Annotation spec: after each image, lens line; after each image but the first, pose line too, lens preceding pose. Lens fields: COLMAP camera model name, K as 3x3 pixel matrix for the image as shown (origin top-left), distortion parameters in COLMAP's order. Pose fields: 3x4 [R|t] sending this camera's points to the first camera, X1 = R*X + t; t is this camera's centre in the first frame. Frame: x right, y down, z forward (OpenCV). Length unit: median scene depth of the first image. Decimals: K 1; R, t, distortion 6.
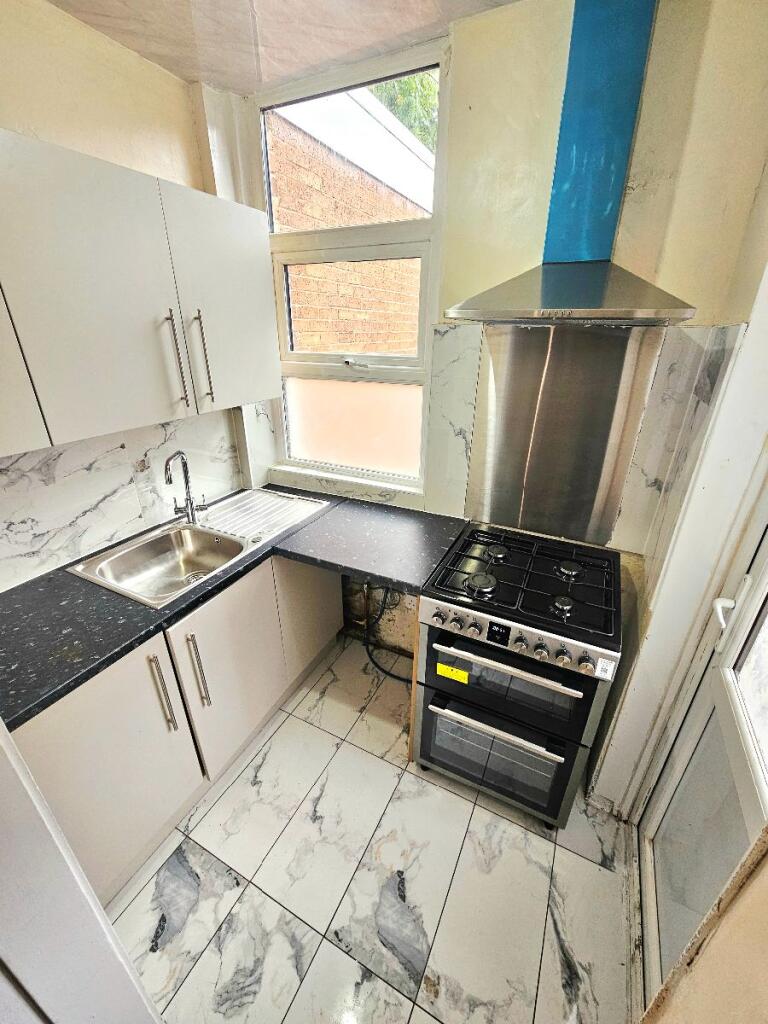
lens RADIAL K [[409.8, 0, 383.6], [0, 409.8, 512.3], [0, 0, 1]] dist [-0.017974, -0.000088]
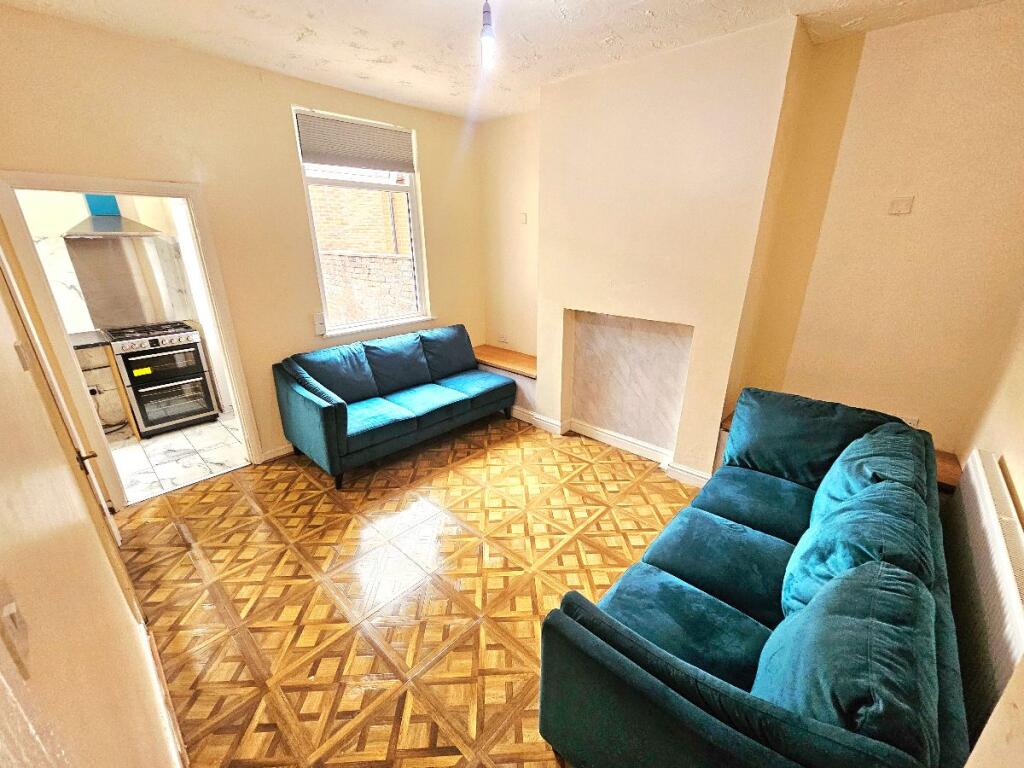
lens RADIAL K [[409.8, 0, 507.7], [0, 409.8, 379.1], [0, 0, 1]] dist [-0.017974, -0.000088]
pose [[0.298635, -0.308472, 0.903140, -1.384032], [0.421790, 0.891546, 0.165042, 0.958613], [-0.856102, 0.331648, 0.396357, -1.832650]]
